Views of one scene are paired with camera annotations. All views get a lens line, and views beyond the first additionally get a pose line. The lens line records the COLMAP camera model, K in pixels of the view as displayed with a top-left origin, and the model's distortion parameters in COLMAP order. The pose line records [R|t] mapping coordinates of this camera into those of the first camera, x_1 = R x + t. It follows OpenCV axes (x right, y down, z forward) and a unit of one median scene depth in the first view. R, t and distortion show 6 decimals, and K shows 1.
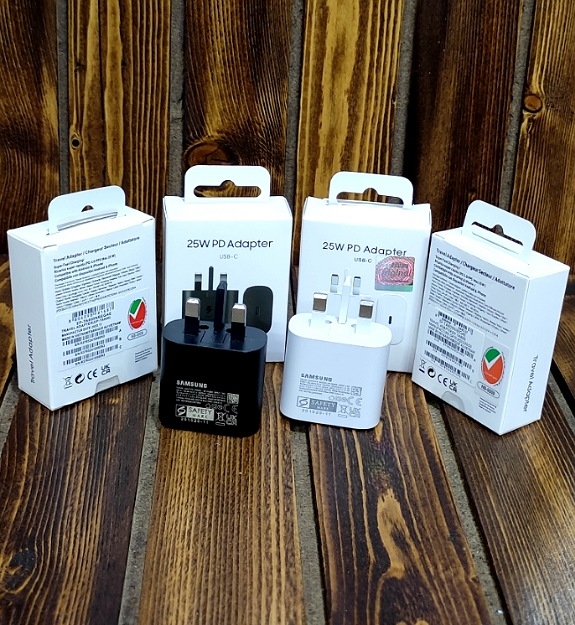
lens RADIAL K [[1133.7, 0, 311.4], [0, 1133.7, 270.3], [0, 0, 1]] dist [0.004066, 0.078924]
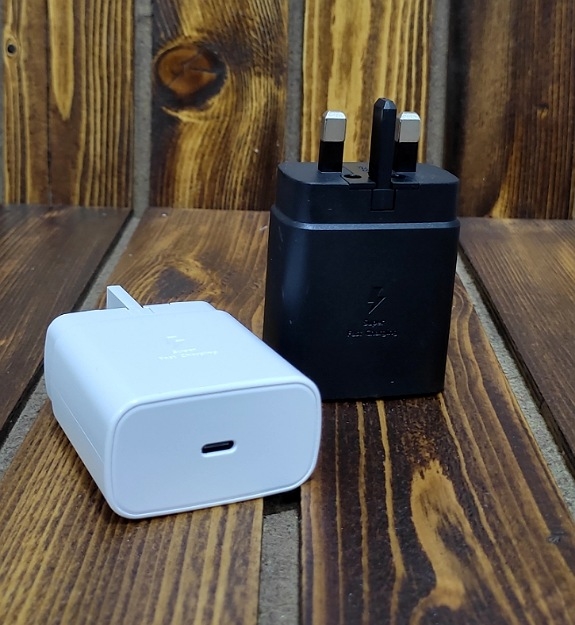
lens RADIAL K [[1074.5, 0, 286.4], [0, 1074.5, 206.5], [0, 0, 1]] dist [-0.003555, 0.071508]
pose [[0.997048, -0.020074, -0.074107, 0.027603], [0.007571, 0.986216, -0.165292, 0.113648], [0.076404, 0.164243, 0.983457, 0.326489]]
